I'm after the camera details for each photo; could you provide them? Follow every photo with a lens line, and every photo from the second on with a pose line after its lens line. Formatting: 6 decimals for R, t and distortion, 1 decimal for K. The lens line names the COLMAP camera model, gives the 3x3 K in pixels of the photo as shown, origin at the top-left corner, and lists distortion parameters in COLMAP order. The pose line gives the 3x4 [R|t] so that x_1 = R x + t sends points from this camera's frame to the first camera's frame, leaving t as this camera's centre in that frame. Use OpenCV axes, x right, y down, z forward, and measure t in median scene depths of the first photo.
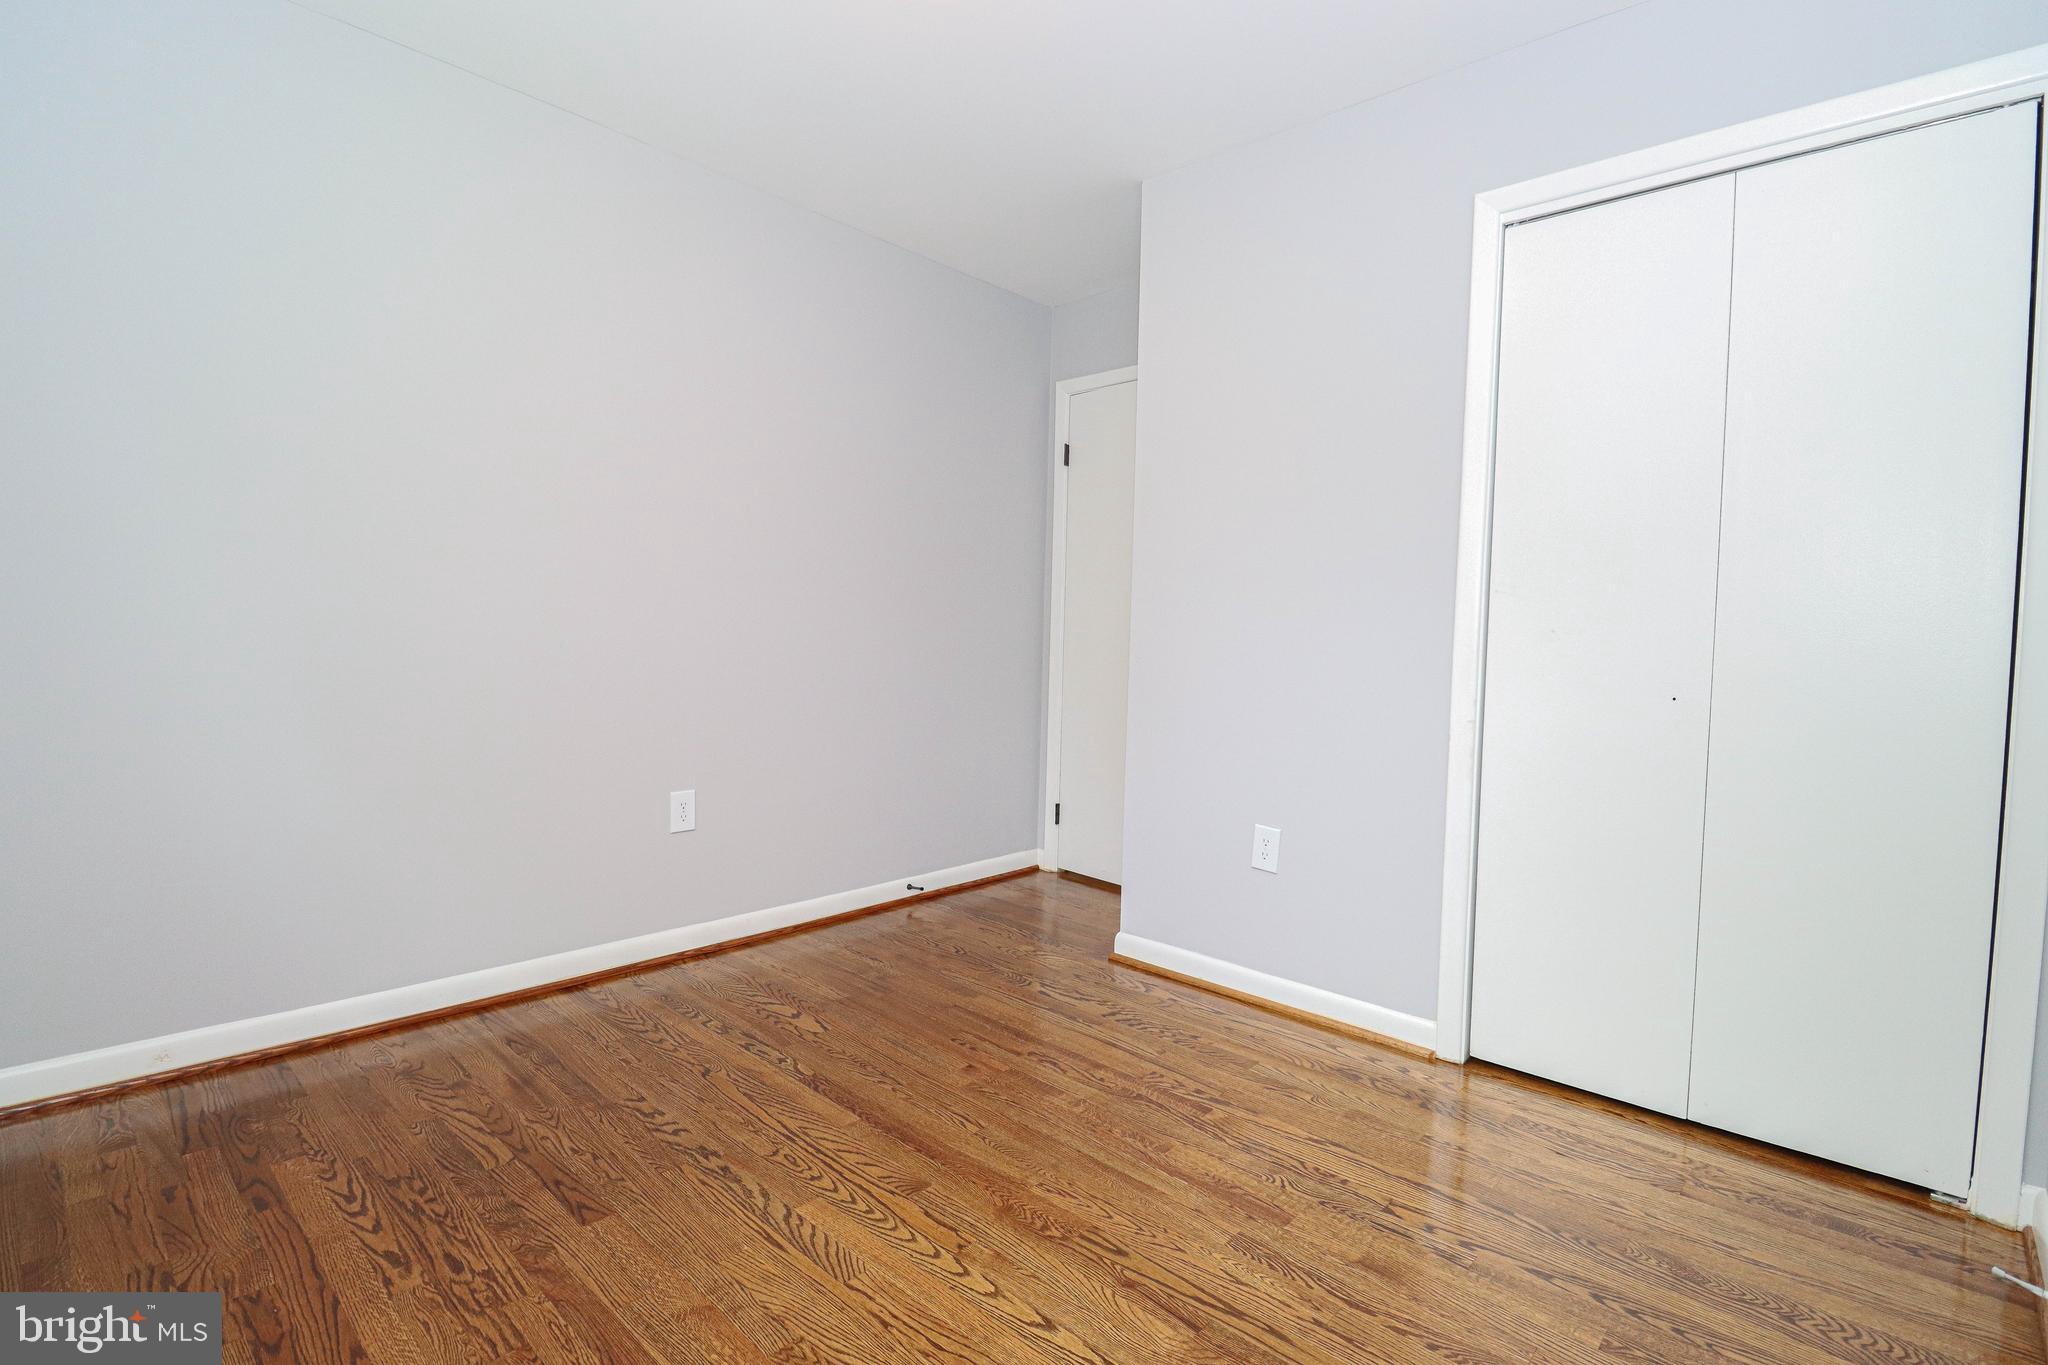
lens RADIAL K [[984.2, 0, 1018.5], [0, 984.2, 677.0], [0, 0, 1]] dist [-0.009258, -0.000378]
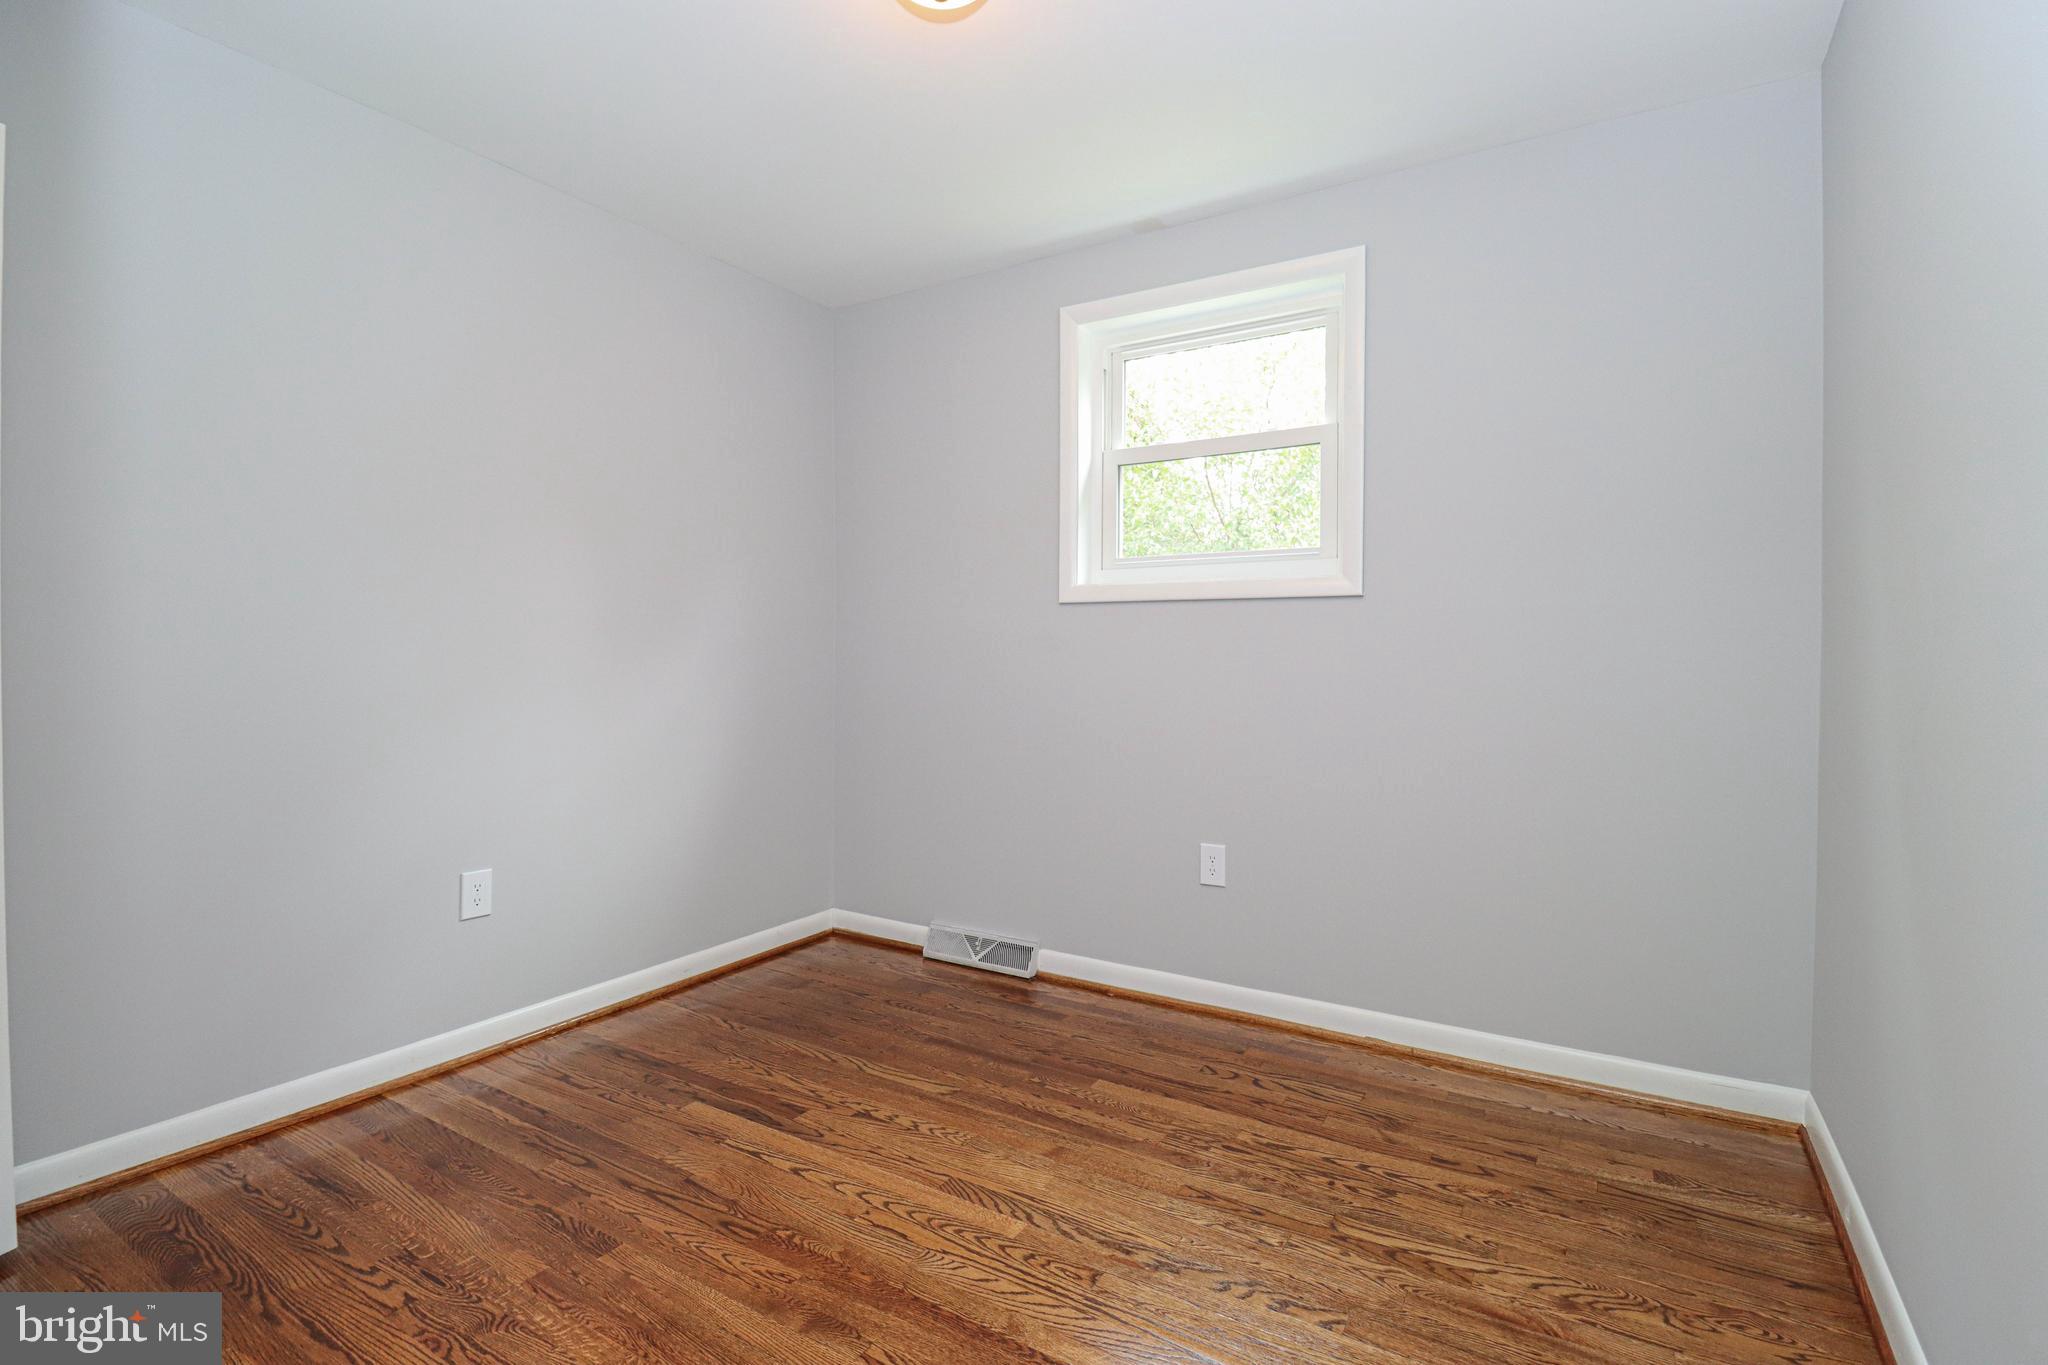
lens RADIAL K [[984.2, 0, 1024.6], [0, 984.2, 669.8], [0, 0, 1]] dist [-0.009258, -0.000378]
pose [[-0.980547, -0.024814, -0.194710, 0.000546], [-0.035333, 0.998087, 0.050738, -0.122103], [0.193079, 0.056630, -0.979548, 2.027524]]
